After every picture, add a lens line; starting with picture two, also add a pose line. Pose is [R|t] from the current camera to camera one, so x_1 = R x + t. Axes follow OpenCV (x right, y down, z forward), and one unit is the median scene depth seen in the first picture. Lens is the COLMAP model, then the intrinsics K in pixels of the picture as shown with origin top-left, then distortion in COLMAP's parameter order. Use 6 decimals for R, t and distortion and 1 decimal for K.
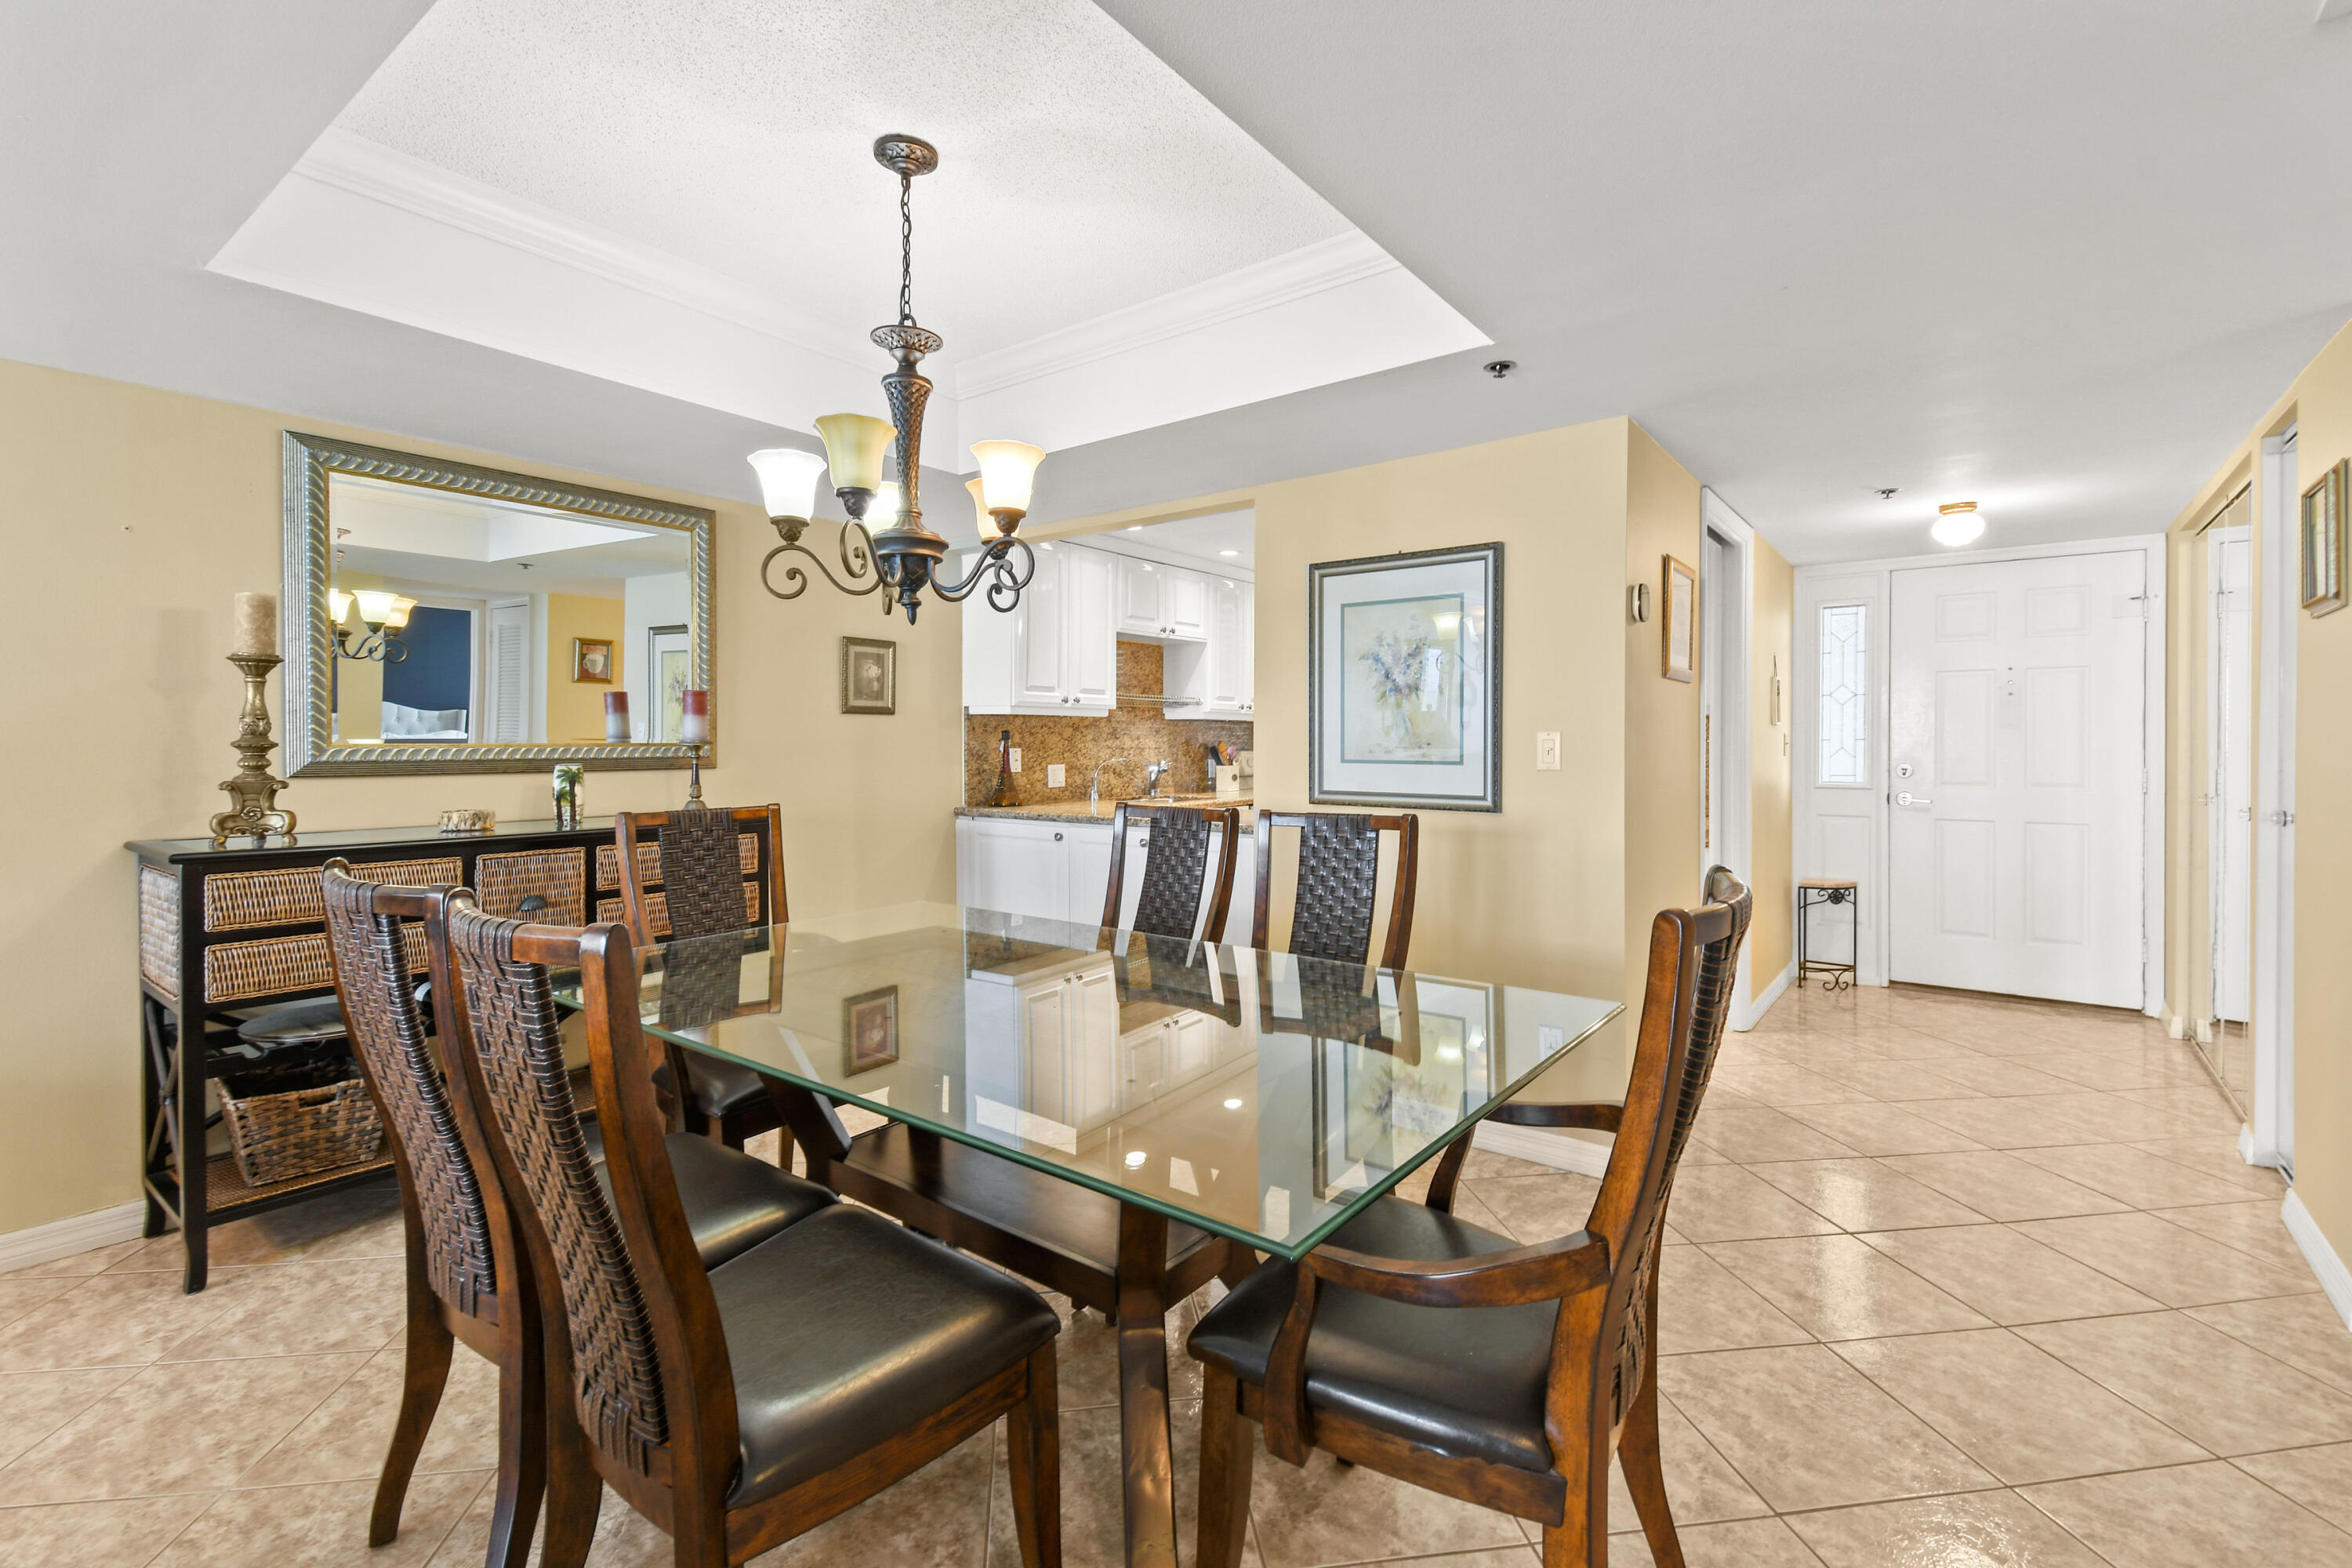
lens RADIAL K [[1028.7, 0, 1176.0], [0, 1028.7, 784.0], [0, 0, 1]] dist [0.001658, -0.000120]
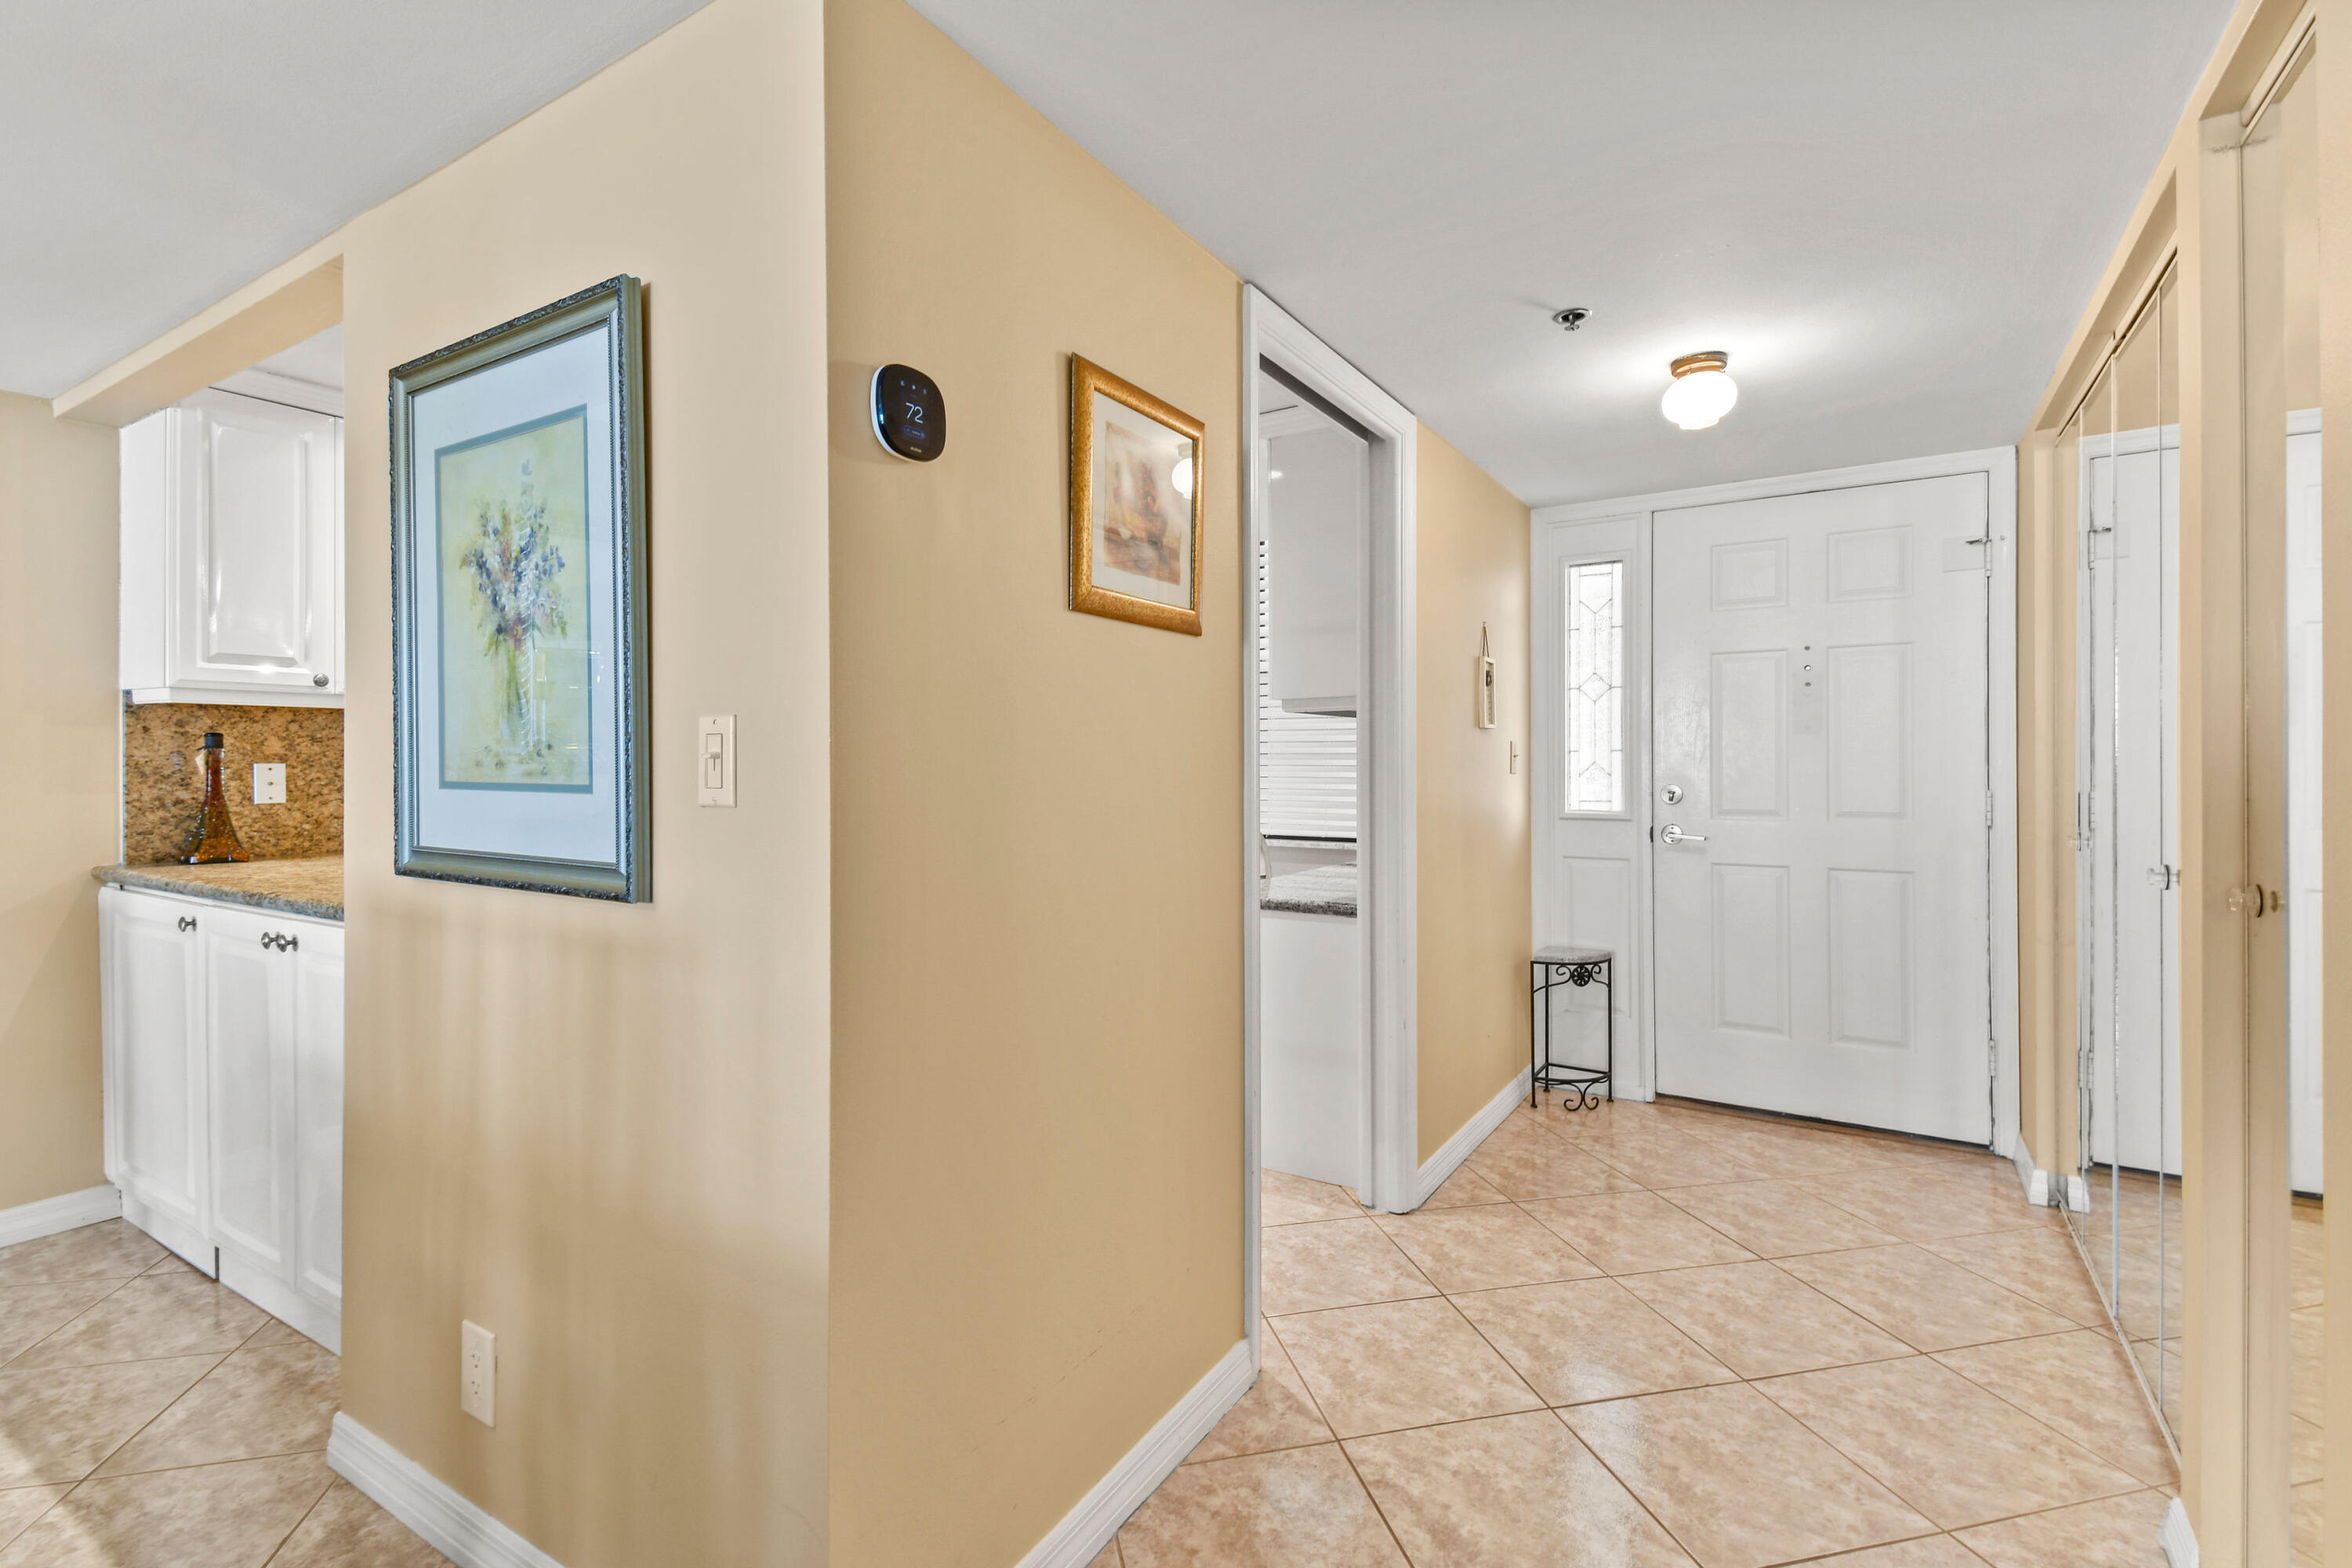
lens RADIAL K [[1046.6, 0, 1207.1], [0, 1046.6, 800.0], [0, 0, 1]] dist [0.031590, -0.000505]
pose [[0.993001, -0.005218, 0.117992, 0.357722], [0.005947, 0.999965, -0.005827, -0.007974], [-0.117958, 0.006488, 0.992997, 0.375455]]
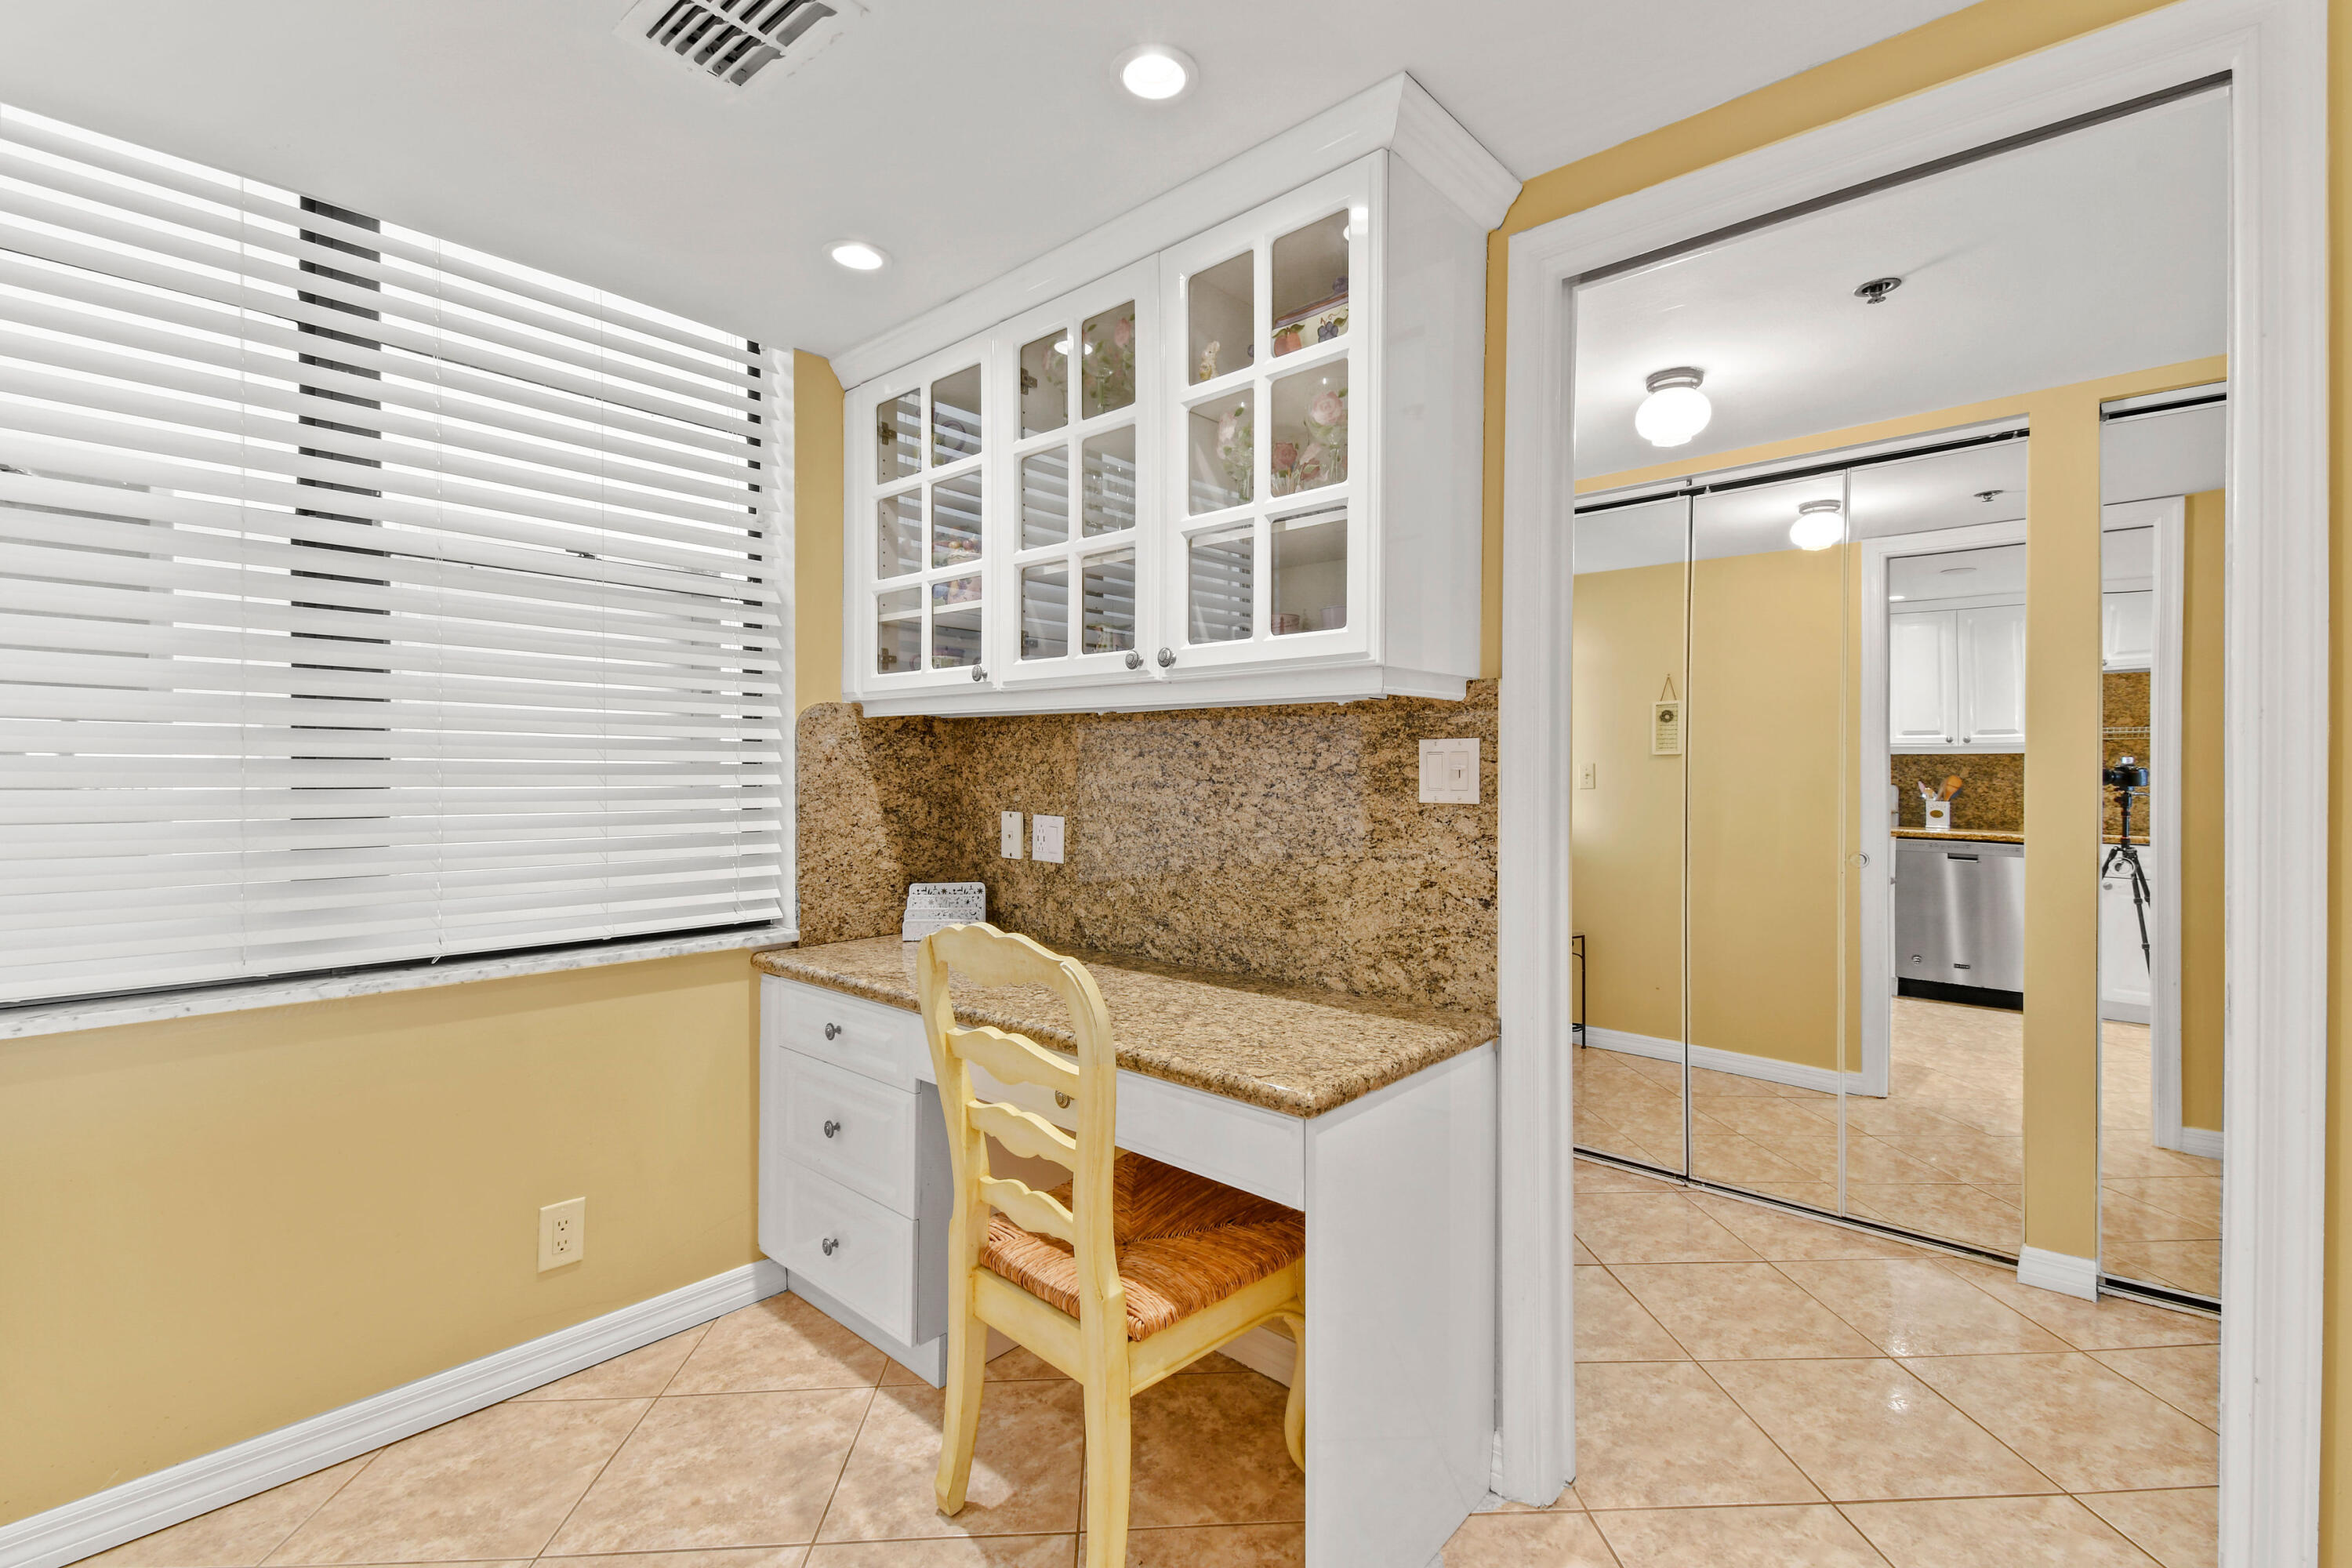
lens RADIAL K [[1028.7, 0, 1176.0], [0, 1028.7, 784.0], [0, 0, 1]] dist [0.001658, -0.000120]
pose [[0.077676, 0.001035, 0.996978, 0.120777], [0.040850, 0.999156, -0.004220, -0.038013], [-0.996141, 0.041054, 0.077568, 1.143090]]
